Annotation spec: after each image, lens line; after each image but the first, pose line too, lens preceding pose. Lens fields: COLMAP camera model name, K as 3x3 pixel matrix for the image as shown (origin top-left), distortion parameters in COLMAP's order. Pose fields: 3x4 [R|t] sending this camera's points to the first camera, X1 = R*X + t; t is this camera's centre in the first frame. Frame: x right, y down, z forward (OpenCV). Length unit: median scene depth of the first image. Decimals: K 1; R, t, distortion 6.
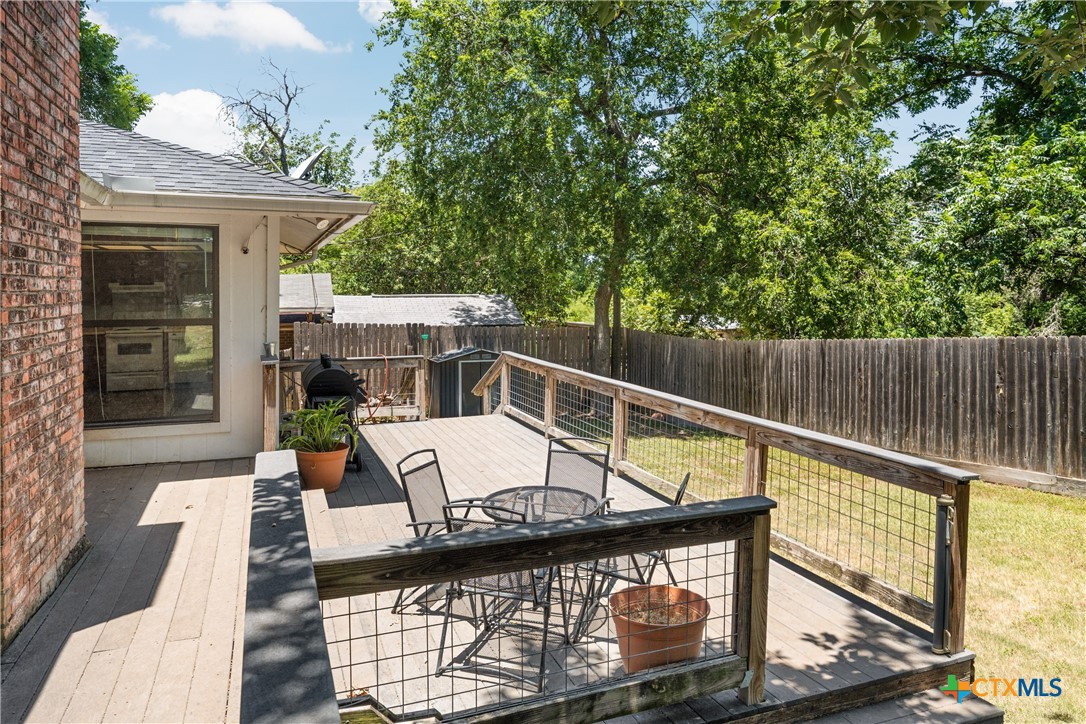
lens RADIAL K [[725.3, 0, 543.6], [0, 725.3, 304.1], [0, 0, 1]] dist [-0.000826, -0.000441]
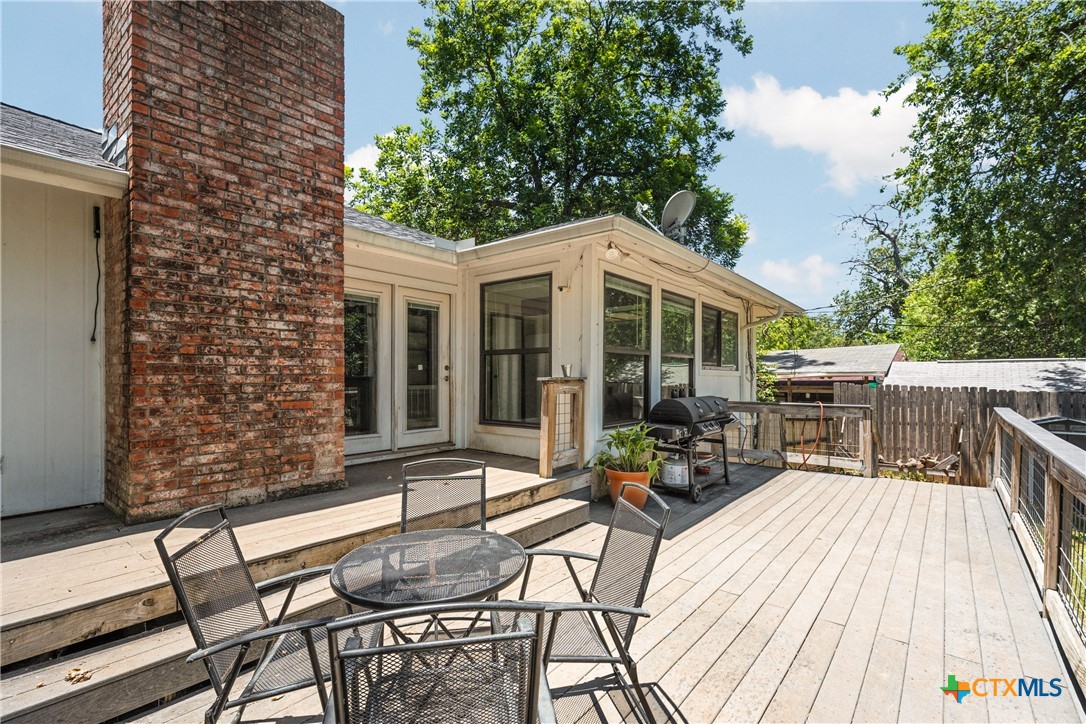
lens RADIAL K [[490.4, 0, 543.0], [0, 490.4, 362.0], [0, 0, 1]] dist [0.000915, 0.000168]
pose [[0.490456, -0.019514, -0.871248, 0.157953], [-0.021123, 0.999189, -0.034271, 0.043128], [0.871210, 0.035212, 0.489646, 0.318276]]
